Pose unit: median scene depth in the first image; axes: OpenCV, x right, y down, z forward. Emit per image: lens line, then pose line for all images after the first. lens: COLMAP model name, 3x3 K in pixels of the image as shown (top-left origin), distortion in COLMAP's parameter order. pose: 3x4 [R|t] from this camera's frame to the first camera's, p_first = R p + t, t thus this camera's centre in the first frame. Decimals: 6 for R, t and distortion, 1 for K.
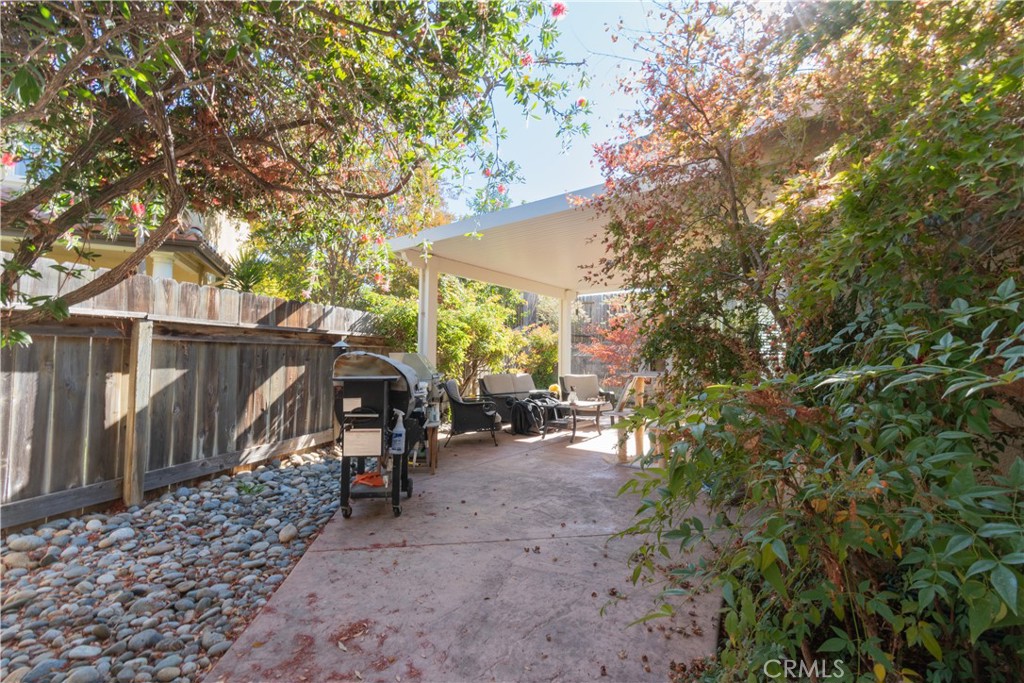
lens RADIAL K [[461.4, 0, 509.2], [0, 461.4, 356.7], [0, 0, 1]] dist [-0.000071, 0.000055]
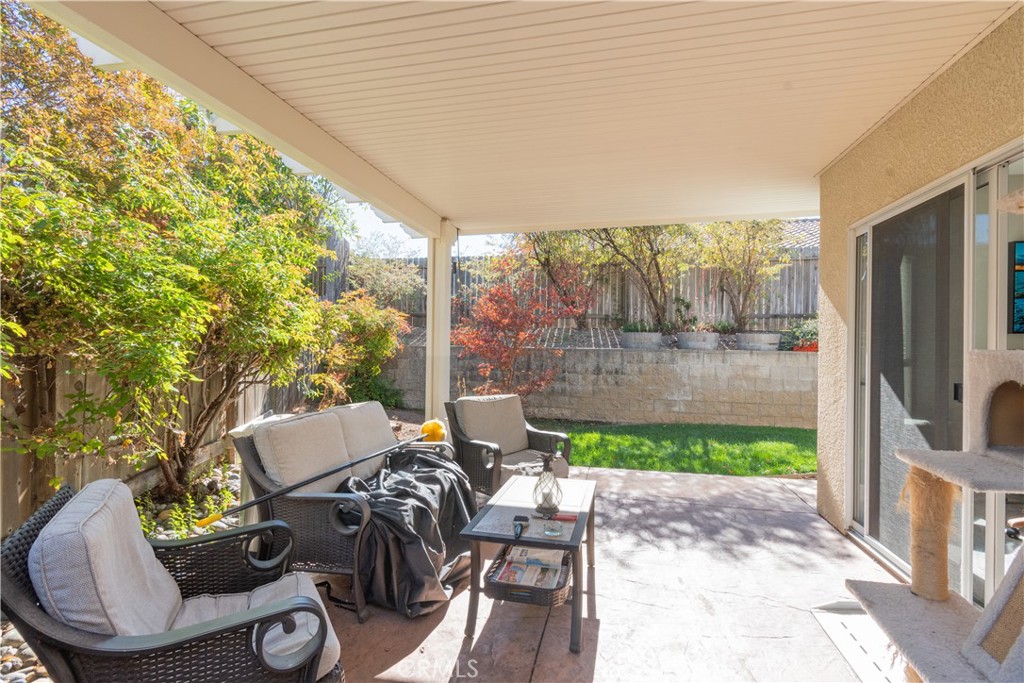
lens RADIAL K [[485.0, 0, 512.0], [0, 485.0, 341.5], [0, 0, 1]] dist [-0.000332, 0.000030]
pose [[0.906664, 0.000921, 0.421852, -0.029230], [-0.002503, 0.999992, 0.003196, -0.016219], [-0.421846, -0.003954, 0.906659, 0.515921]]
